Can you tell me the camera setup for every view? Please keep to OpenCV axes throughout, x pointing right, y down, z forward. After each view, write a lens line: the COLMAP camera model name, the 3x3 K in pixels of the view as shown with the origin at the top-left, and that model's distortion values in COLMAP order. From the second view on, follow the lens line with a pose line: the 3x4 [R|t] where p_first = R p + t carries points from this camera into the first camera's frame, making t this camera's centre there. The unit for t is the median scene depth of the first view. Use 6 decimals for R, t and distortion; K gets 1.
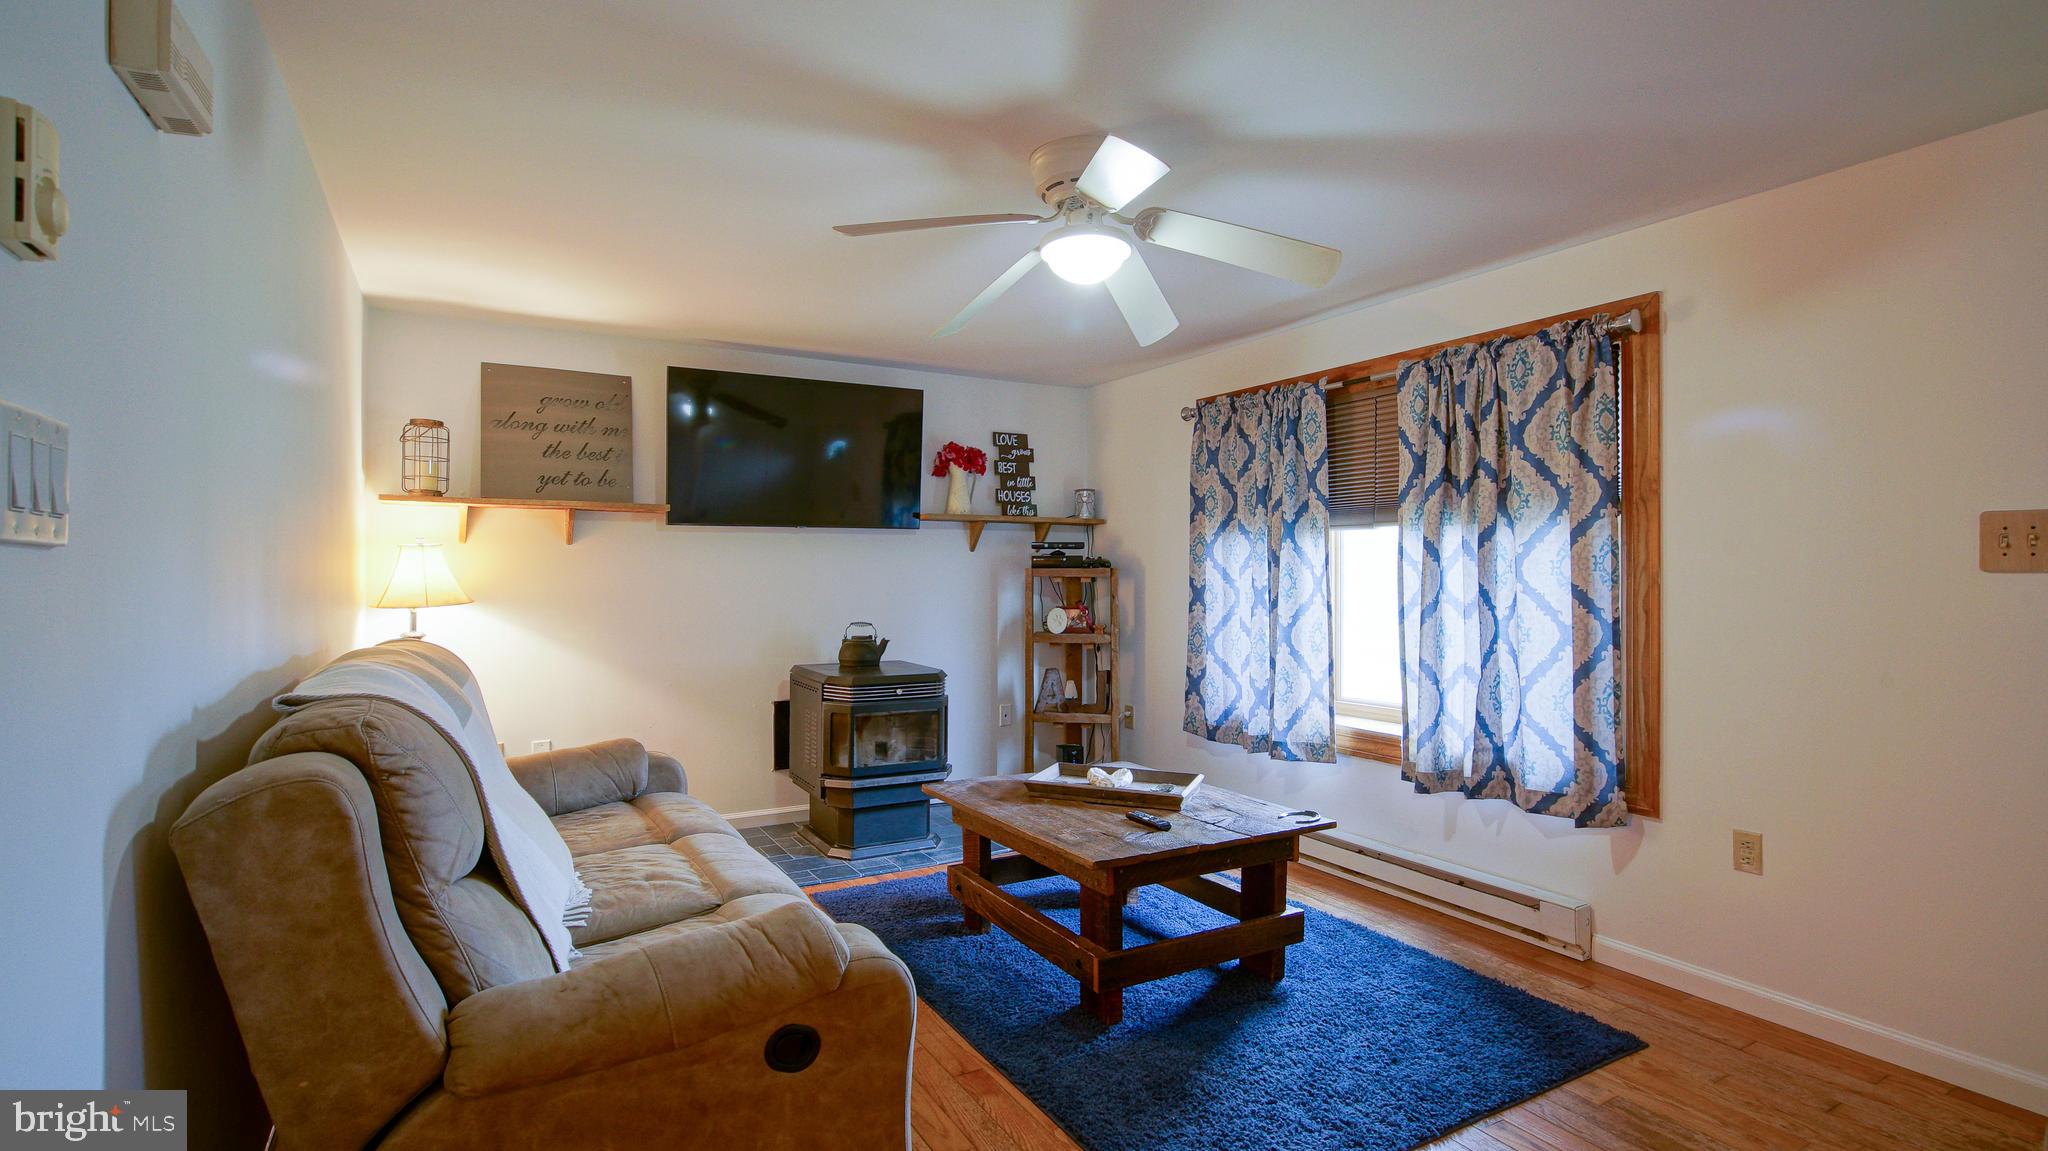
lens RADIAL K [[946.7, 0, 1101.4], [0, 946.7, 569.0], [0, 0, 1]] dist [-0.006798, 0.003160]
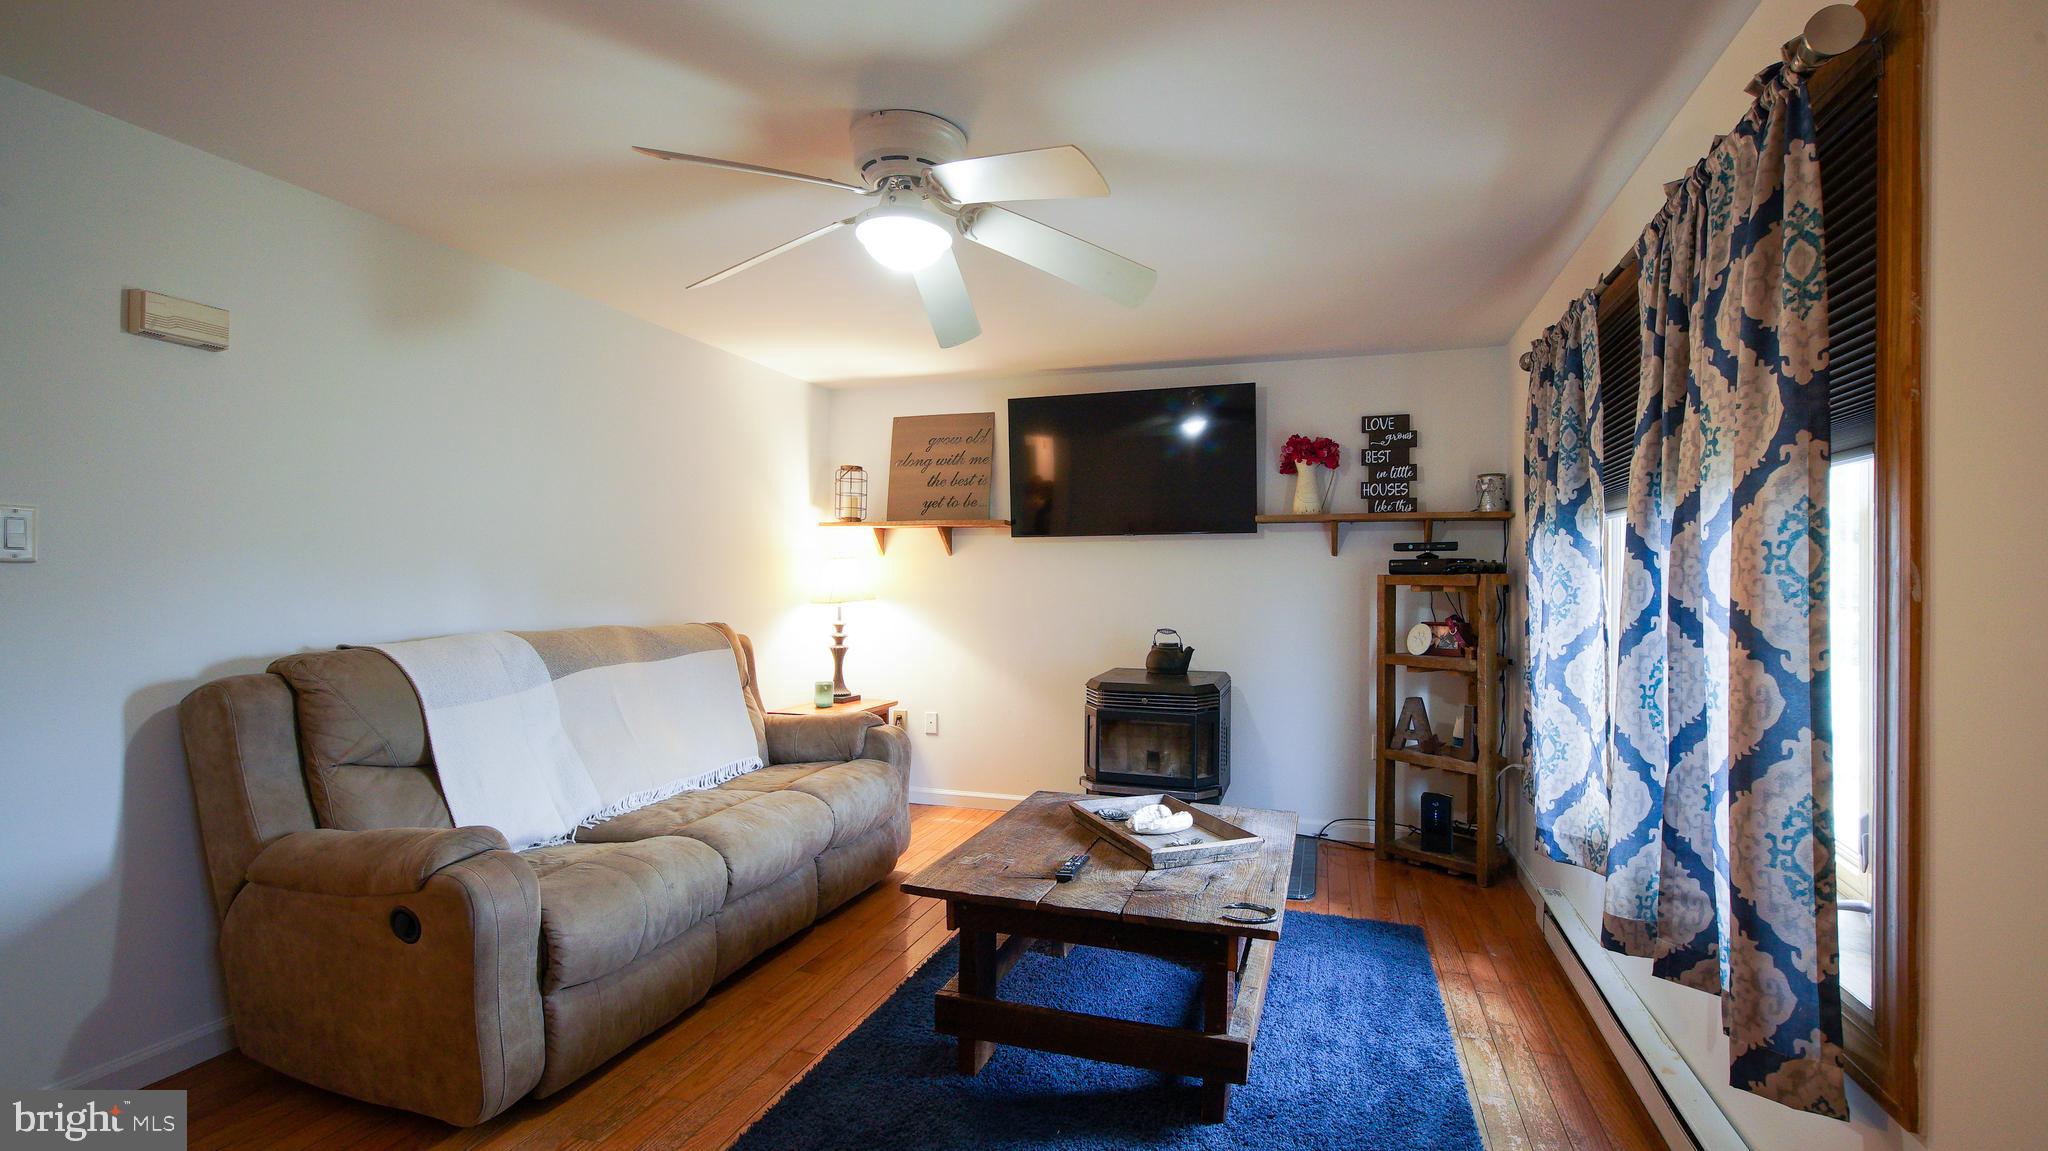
lens RADIAL K [[946.7, 0, 1025.3], [0, 946.7, 581.3], [0, 0, 1]] dist [-0.006798, 0.003160]
pose [[0.657067, 0.002850, -0.753827, 0.413944], [-0.000615, 0.999995, 0.003244, 0.003067], [0.753832, -0.001668, 0.657065, 0.253196]]
